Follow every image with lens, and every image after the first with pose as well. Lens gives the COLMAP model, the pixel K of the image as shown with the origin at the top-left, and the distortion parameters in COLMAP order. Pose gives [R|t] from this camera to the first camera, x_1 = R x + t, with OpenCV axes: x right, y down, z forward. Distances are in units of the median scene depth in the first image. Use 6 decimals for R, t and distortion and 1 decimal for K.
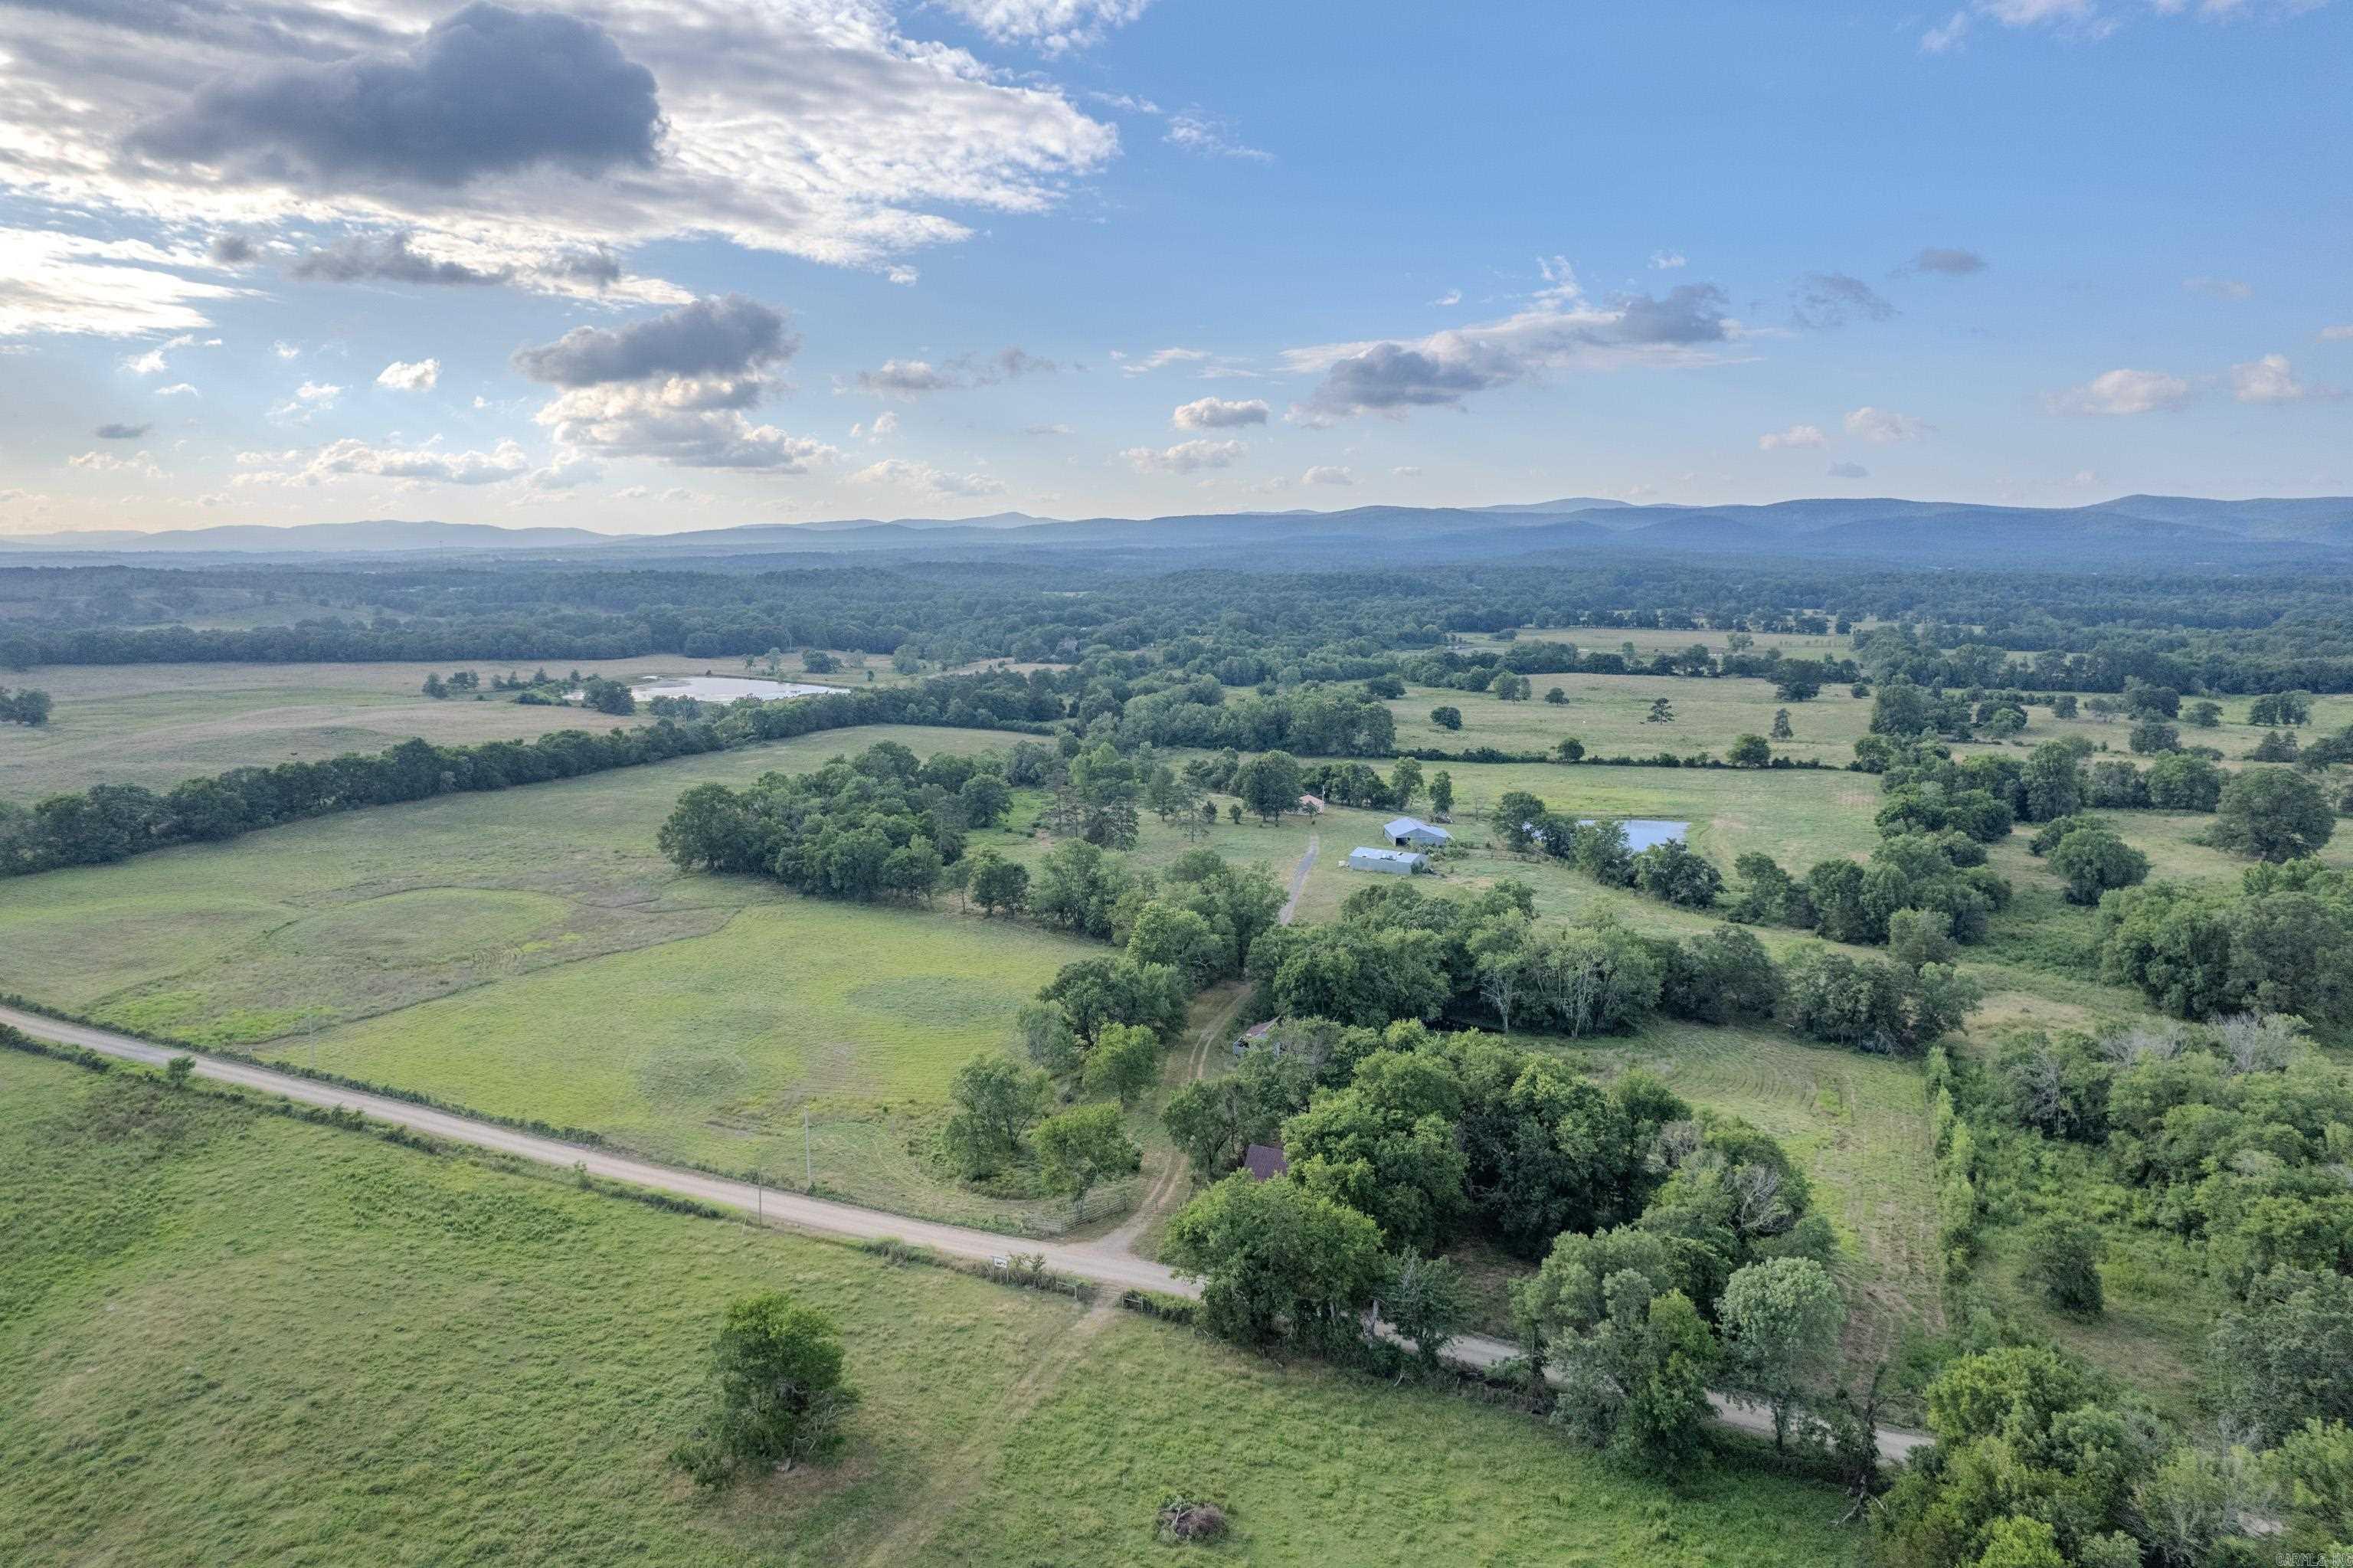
lens RADIAL K [[1505.7, 0, 1190.9], [0, 1505.7, 766.8], [0, 0, 1]] dist [-0.073602, 0.066107]
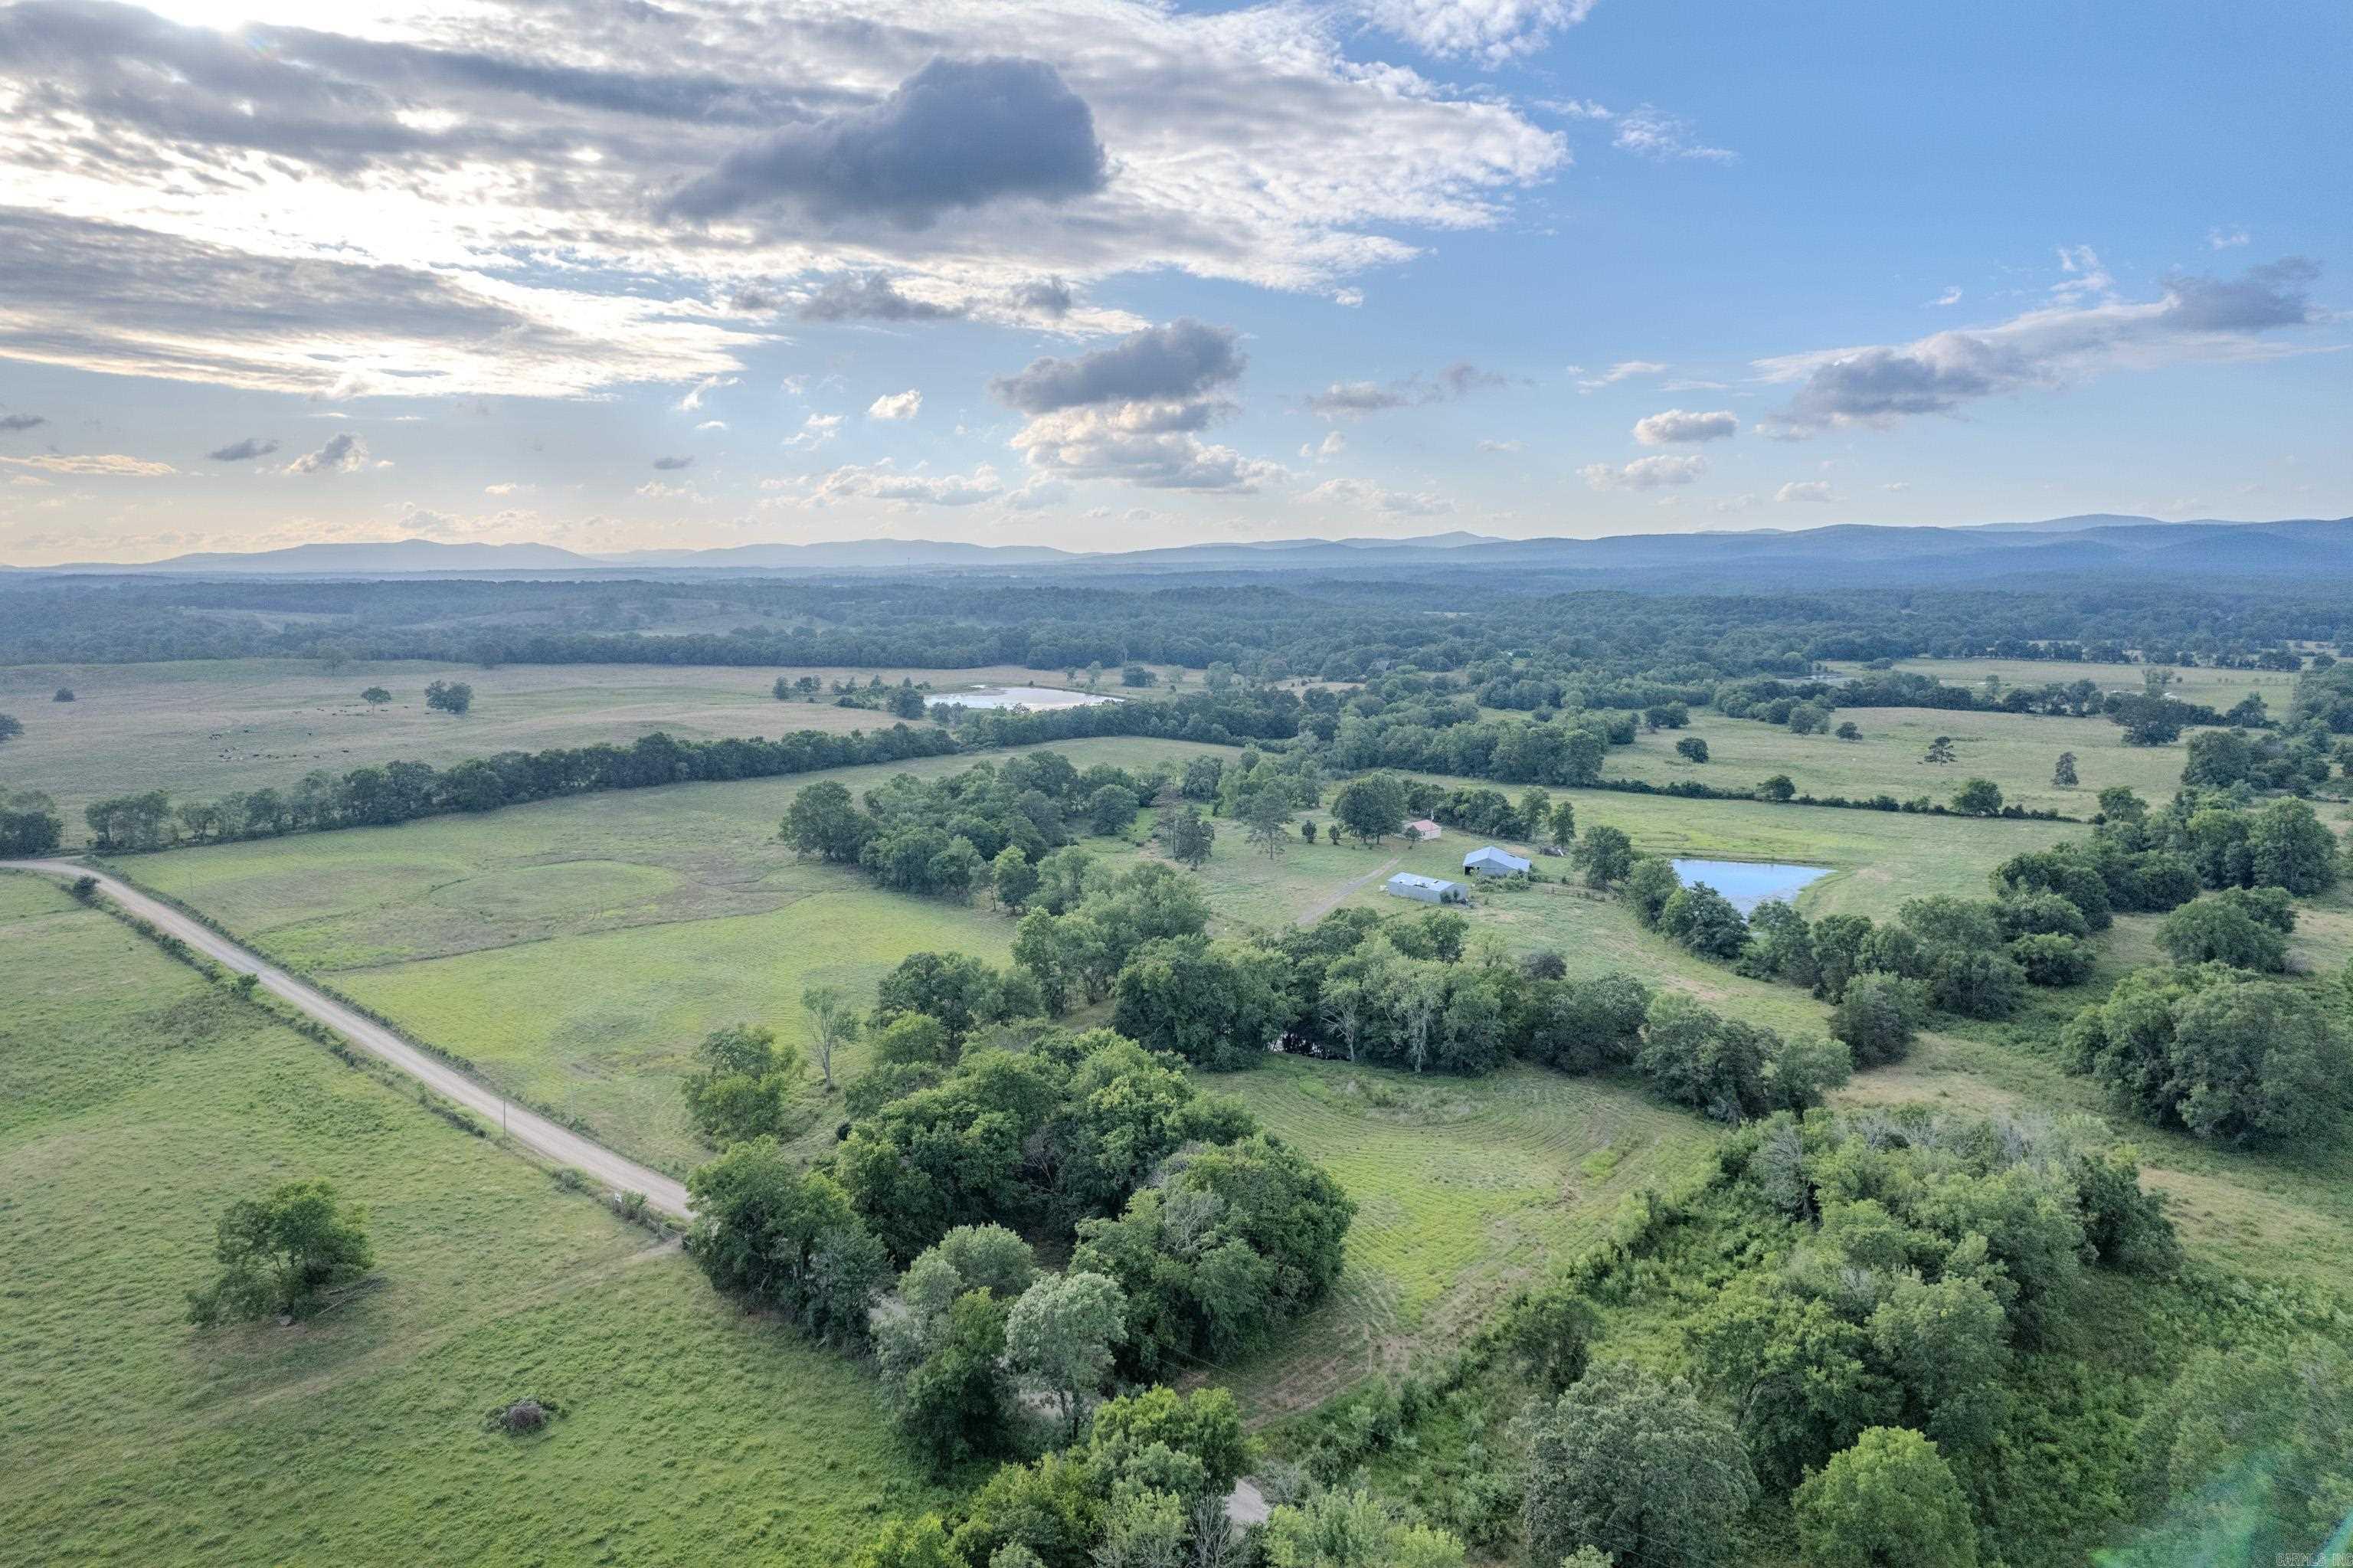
lens RADIAL K [[1505.7, 0, 1194.4], [0, 1505.7, 799.5], [0, 0, 1]] dist [-0.073602, 0.066107]
pose [[0.956921, 0.045660, -0.286737, 0.082698], [-0.043104, 0.998955, 0.015226, -0.001099], [0.287132, -0.002211, 0.957888, 0.005004]]
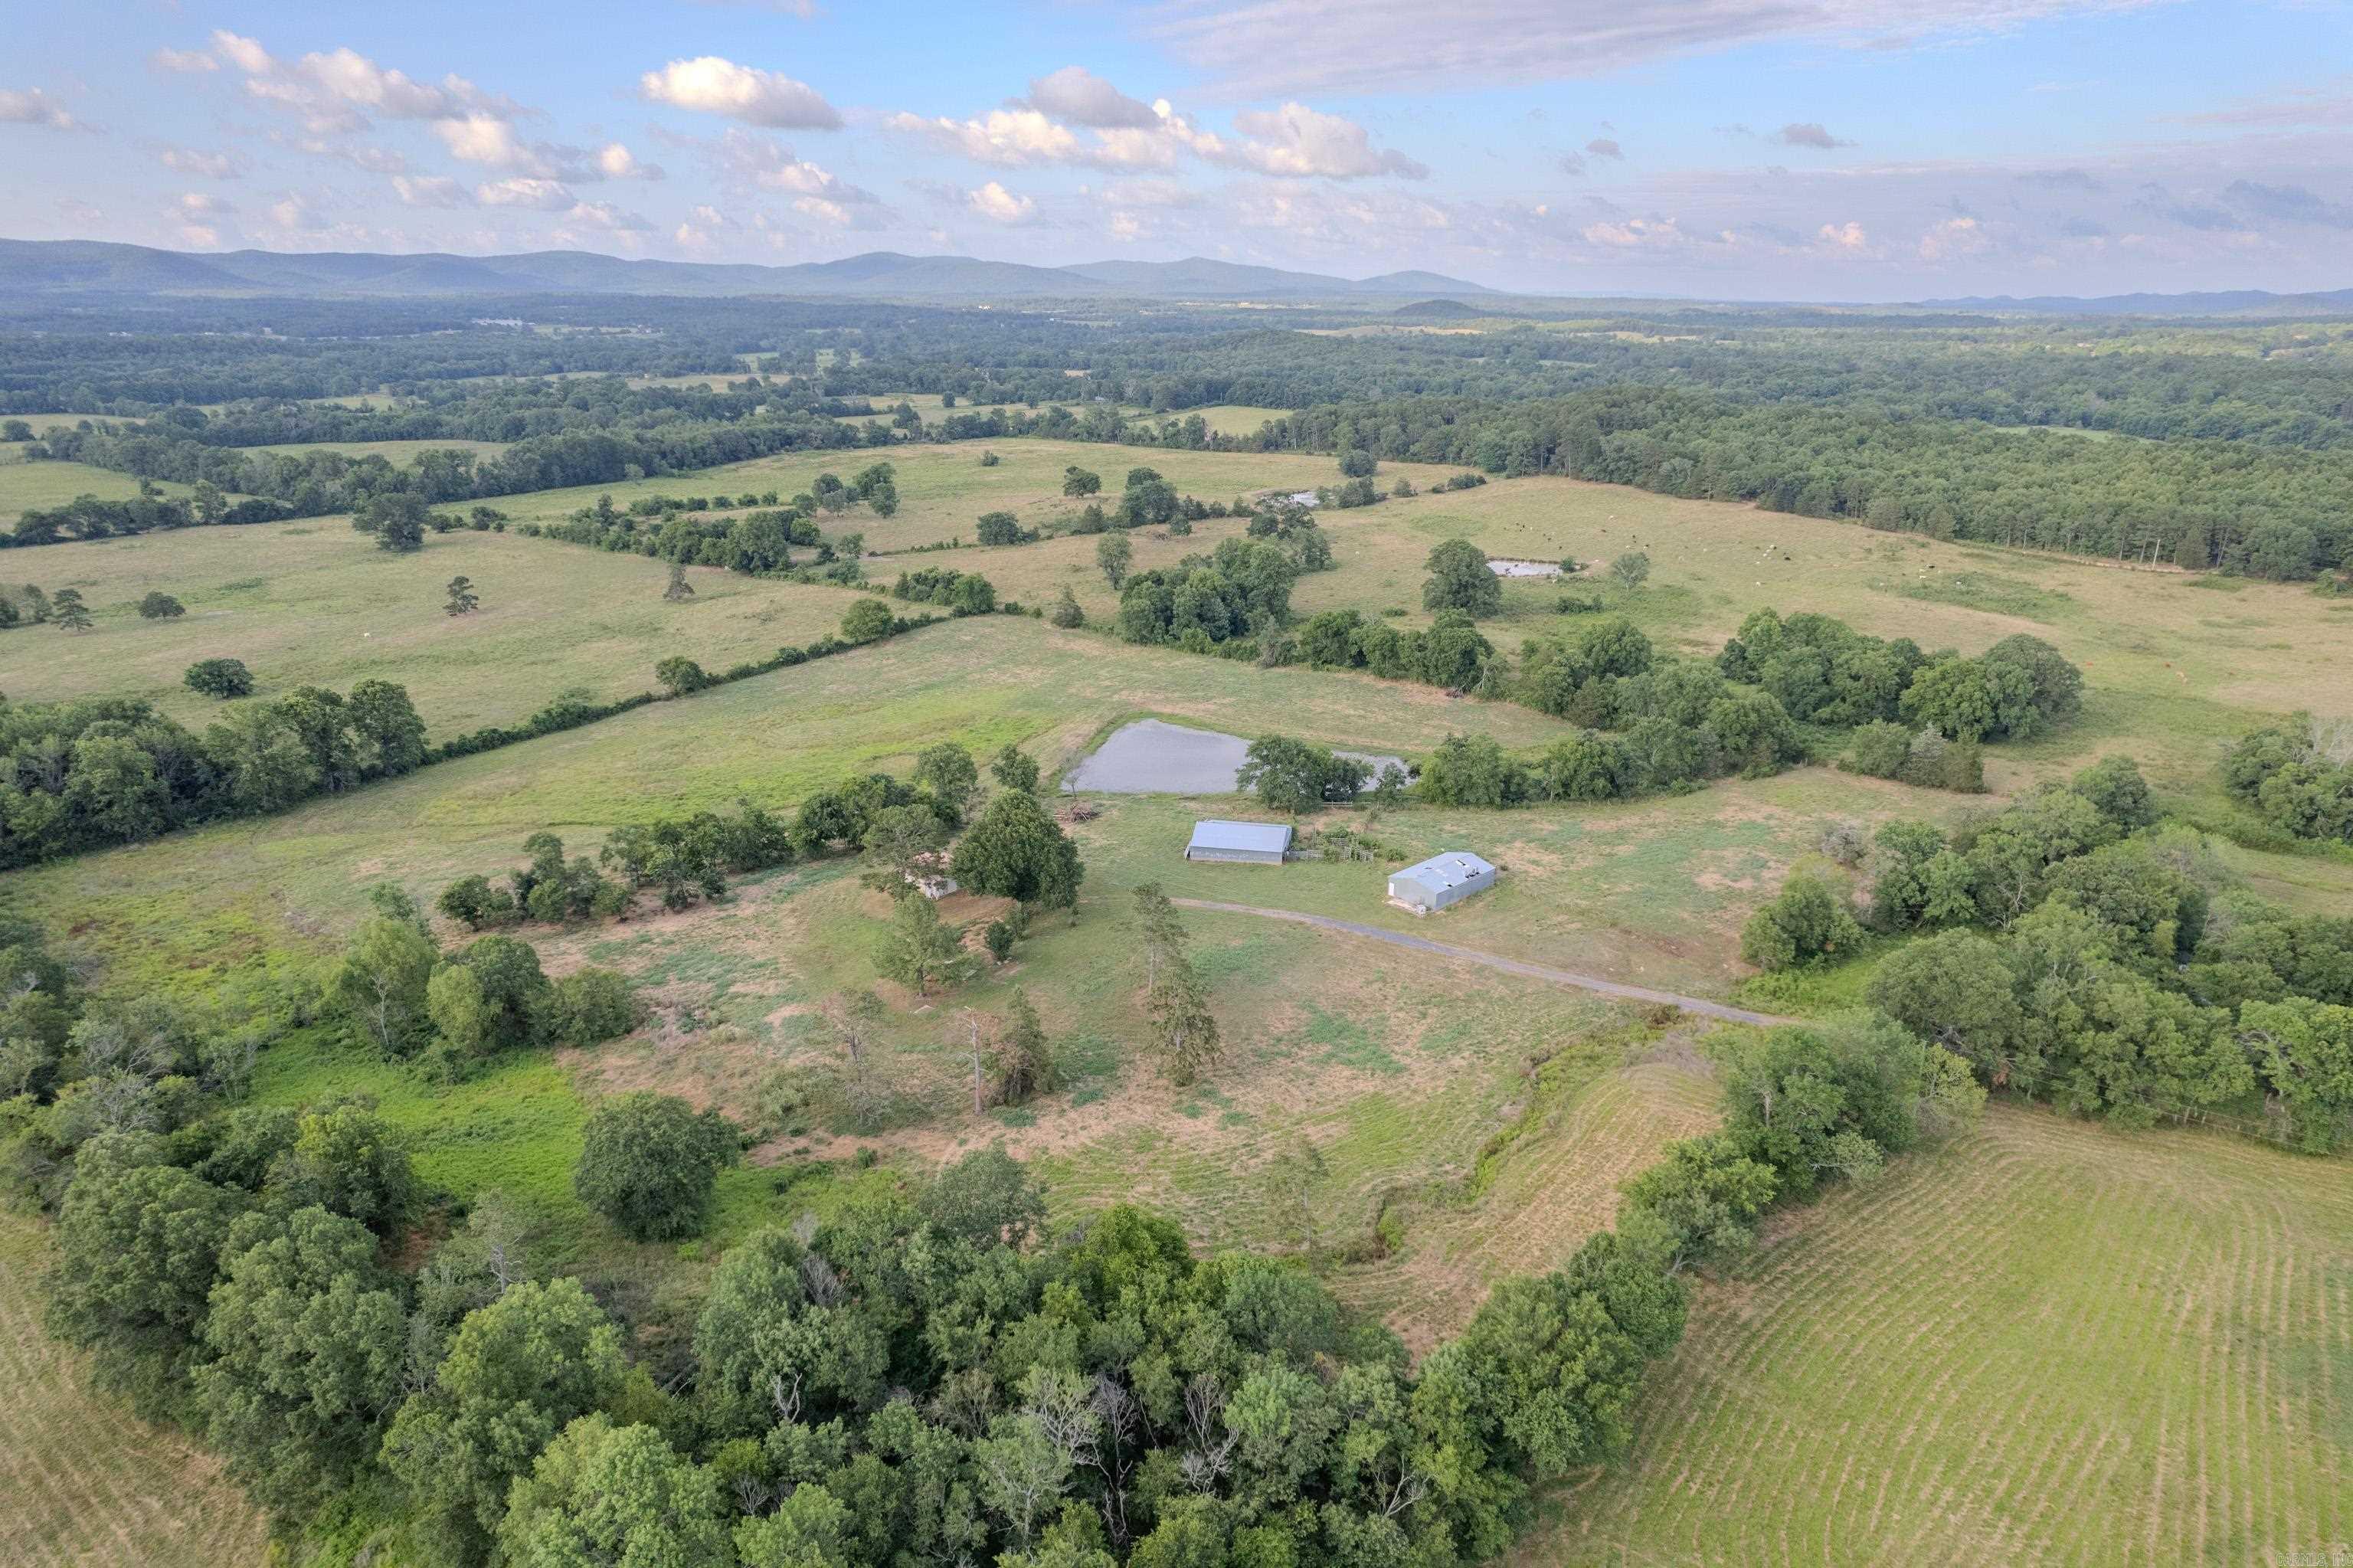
lens RADIAL K [[1505.7, 0, 1178.6], [0, 1505.7, 796.9], [0, 0, 1]] dist [-0.073602, 0.066107]
pose [[0.238320, -0.313909, 0.919056, -0.161554], [0.140103, 0.947537, 0.287306, -0.058951], [-0.961028, 0.060292, 0.269797, 0.291260]]
